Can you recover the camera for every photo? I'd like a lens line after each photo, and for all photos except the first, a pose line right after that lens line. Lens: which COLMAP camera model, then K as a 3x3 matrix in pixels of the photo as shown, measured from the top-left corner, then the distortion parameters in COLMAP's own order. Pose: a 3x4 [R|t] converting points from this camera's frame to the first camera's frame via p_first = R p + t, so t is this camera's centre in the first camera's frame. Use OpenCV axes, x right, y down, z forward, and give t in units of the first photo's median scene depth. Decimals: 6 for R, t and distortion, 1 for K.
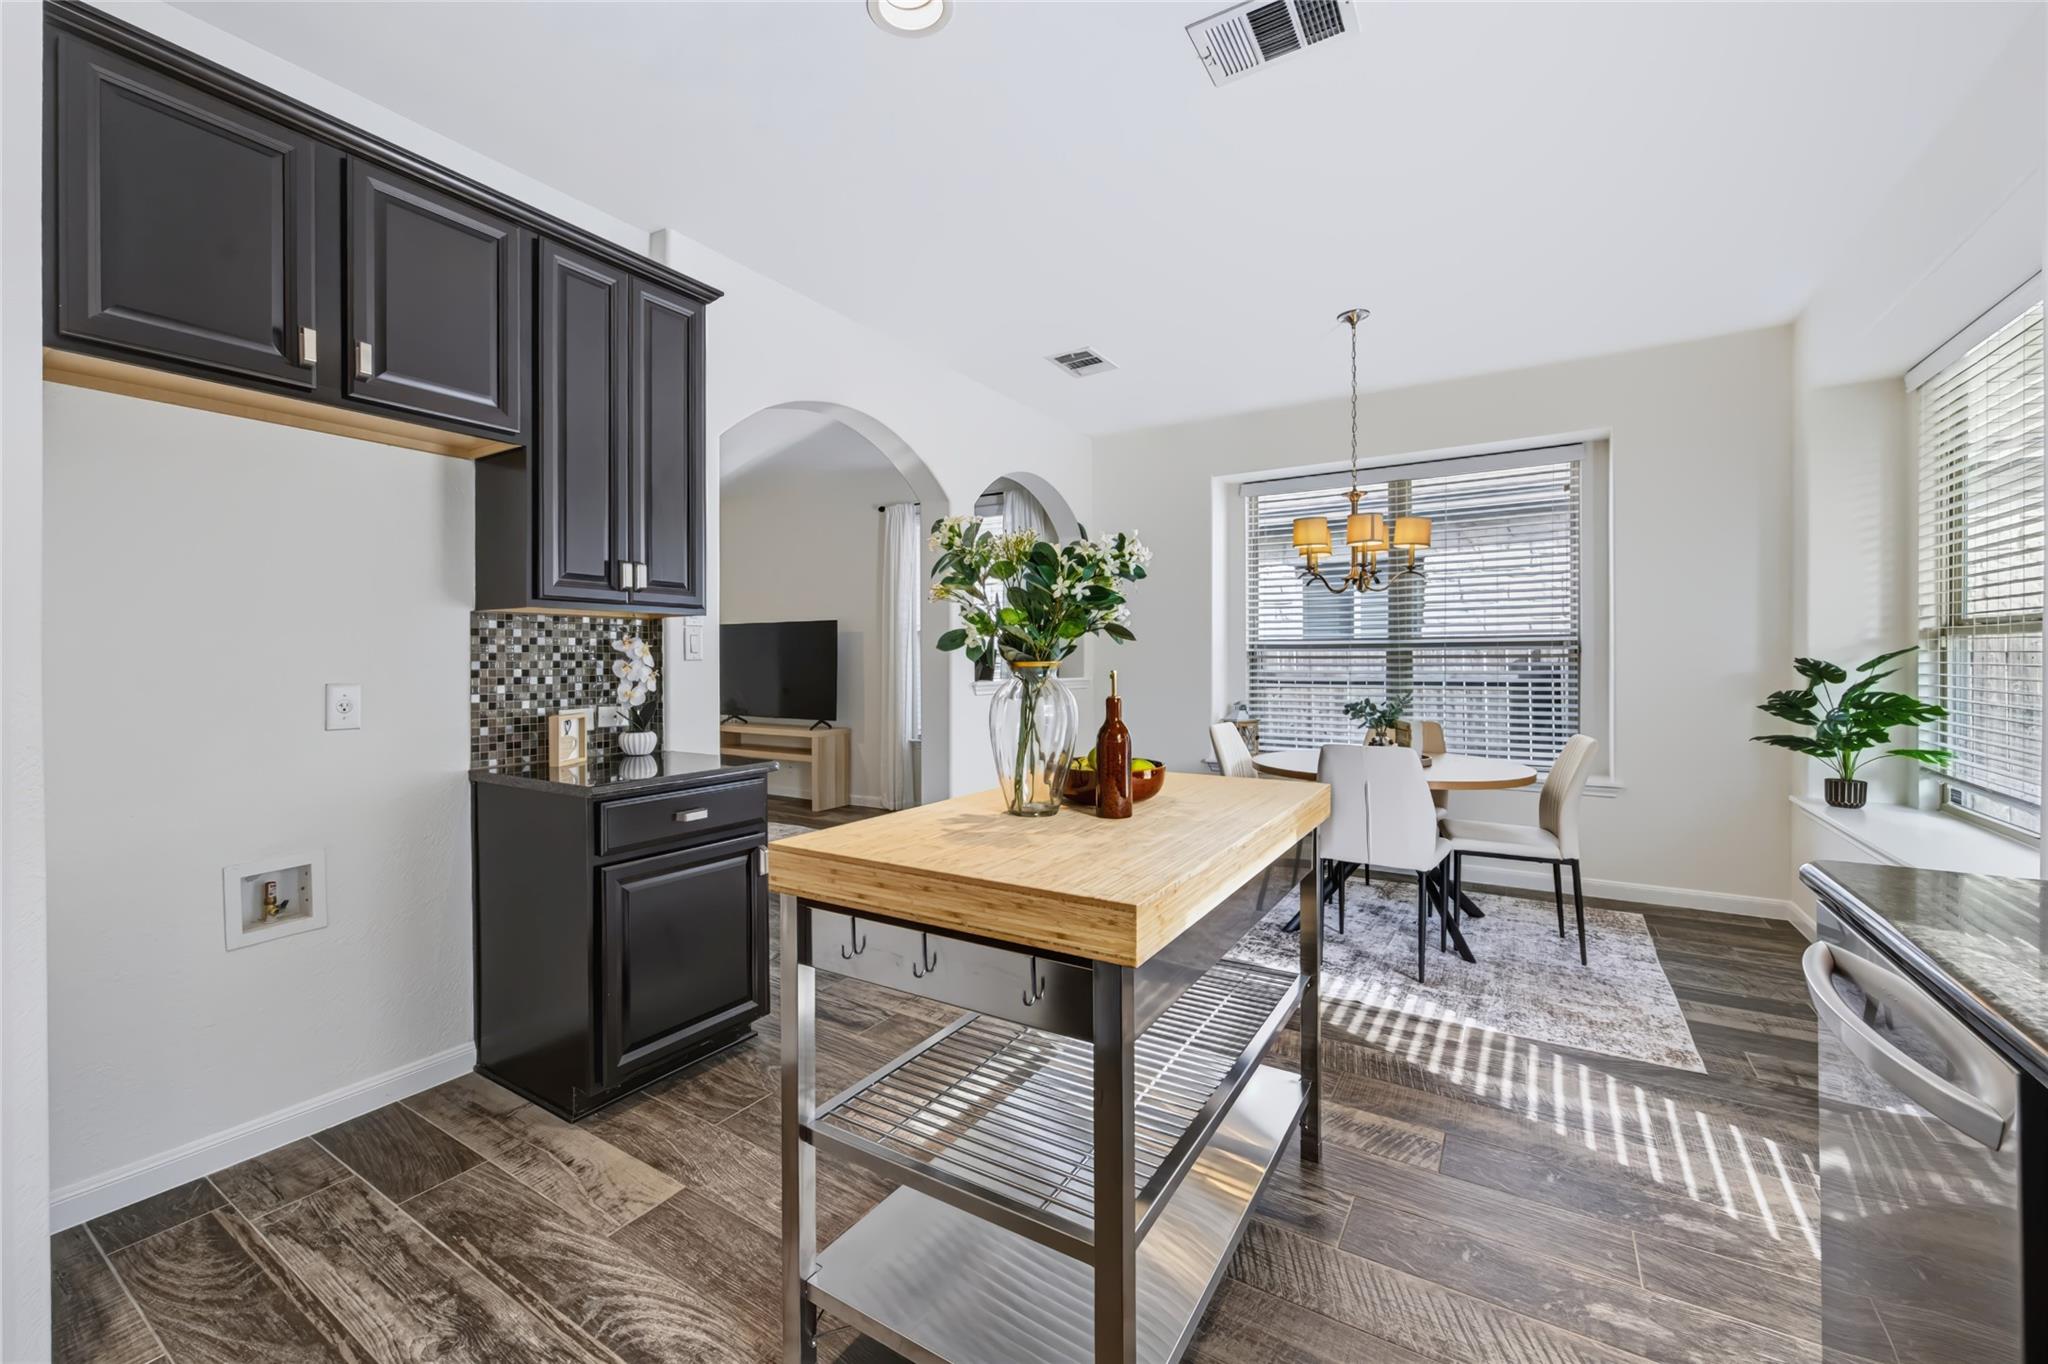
lens RADIAL K [[831.0, 0, 1014.9], [0, 831.0, 661.1], [0, 0, 1]] dist [-0.007774, 0.000129]
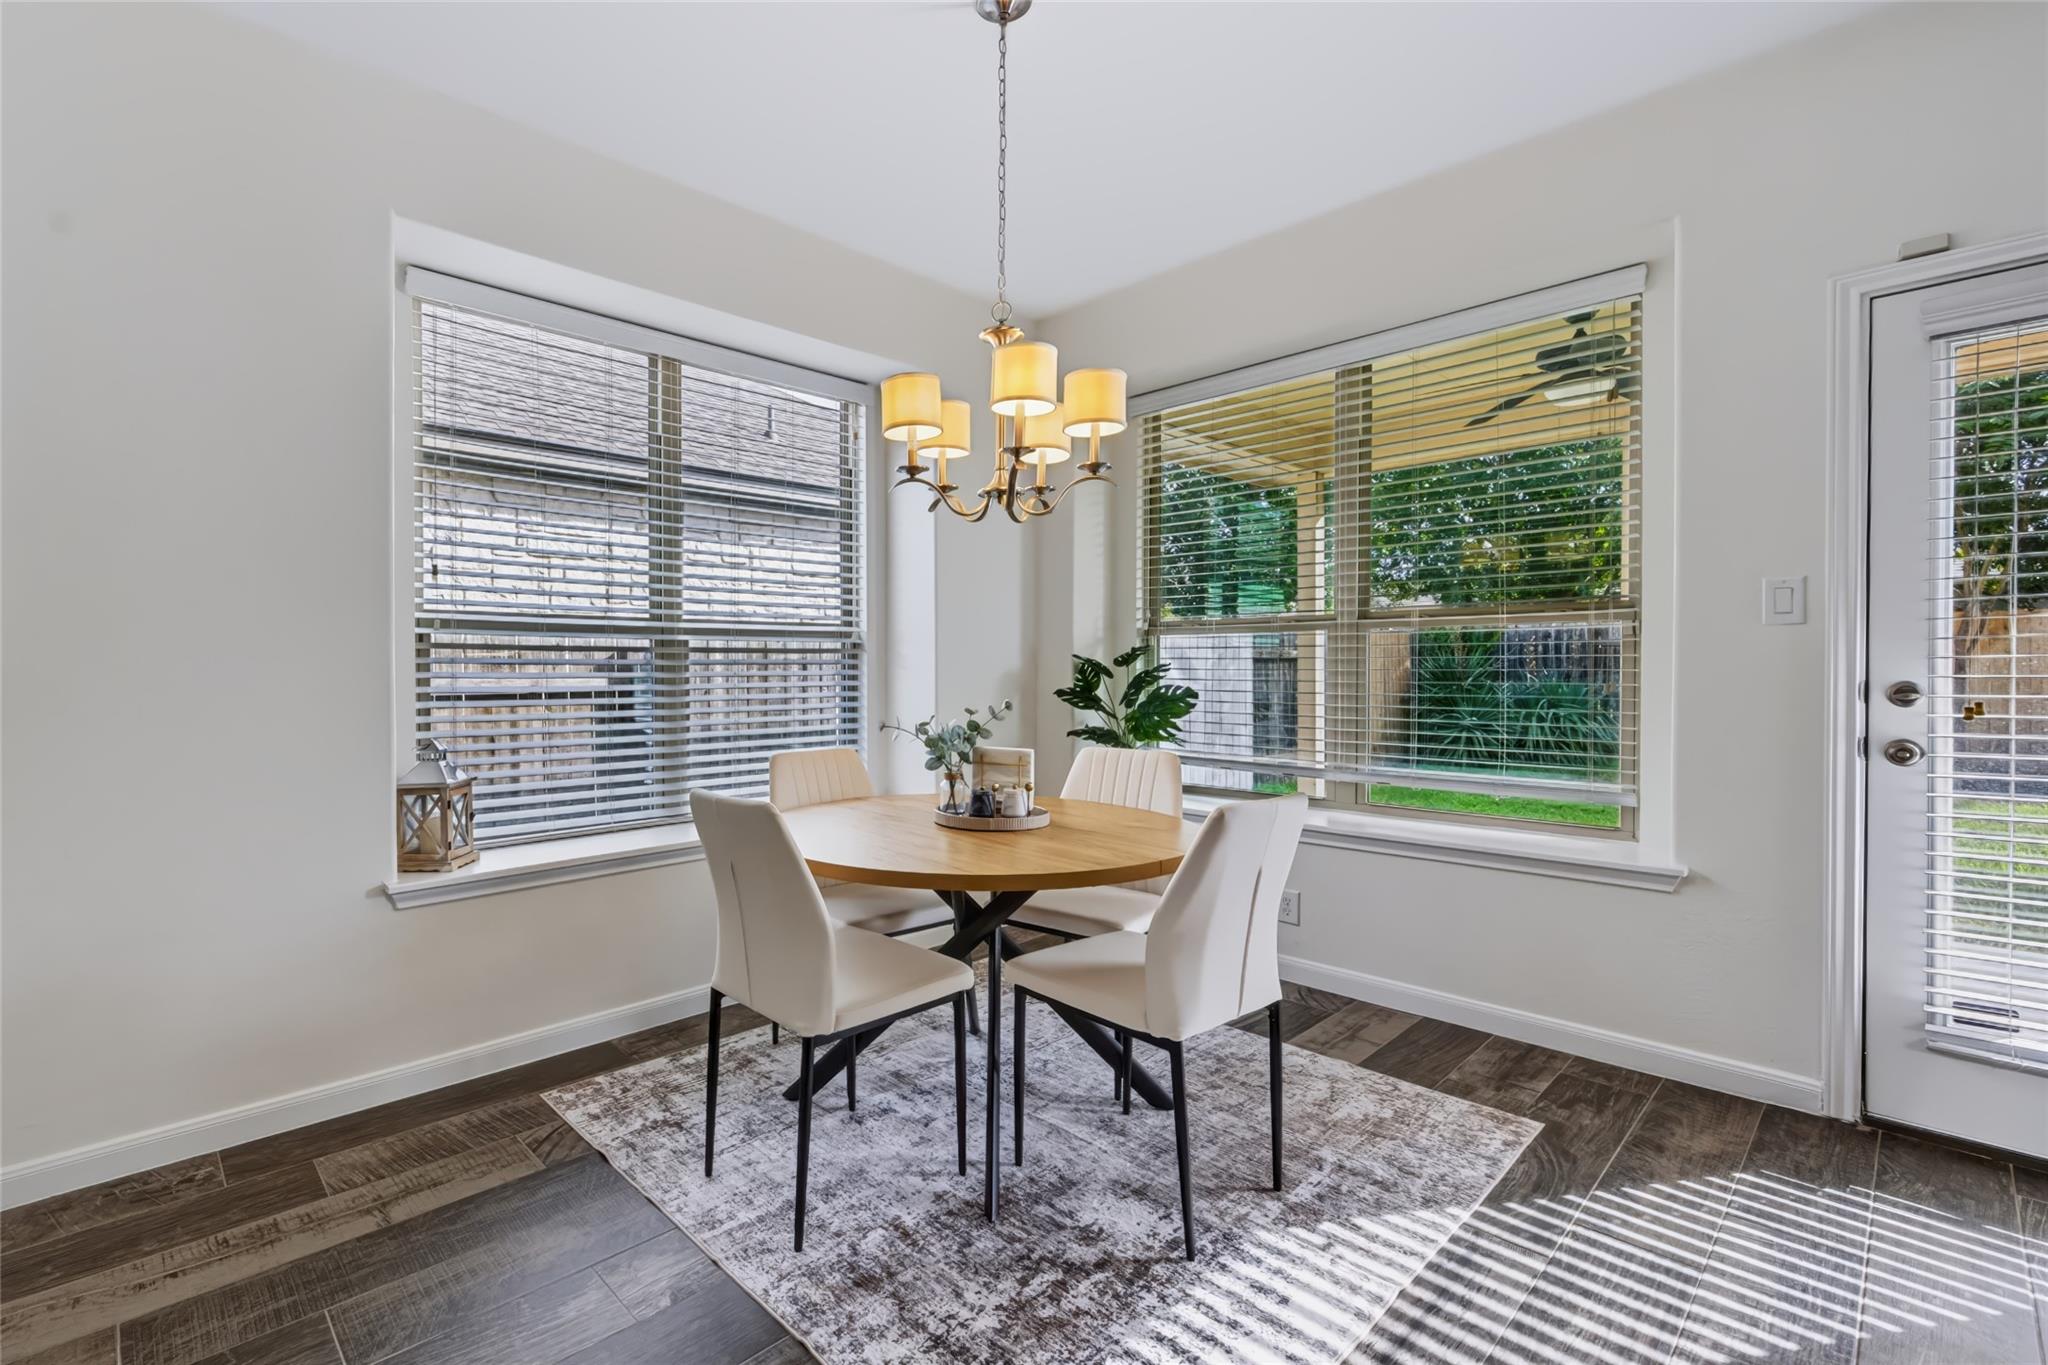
lens RADIAL K [[914.0, 0, 857.3], [0, 914.0, 671.3], [0, 0, 1]] dist [-0.004871, -0.000686]
pose [[0.296746, -0.000625, 0.954956, -0.150666], [0.002498, 0.999997, -0.000121, 0.013088], [-0.954953, 0.002421, 0.296747, 0.740494]]
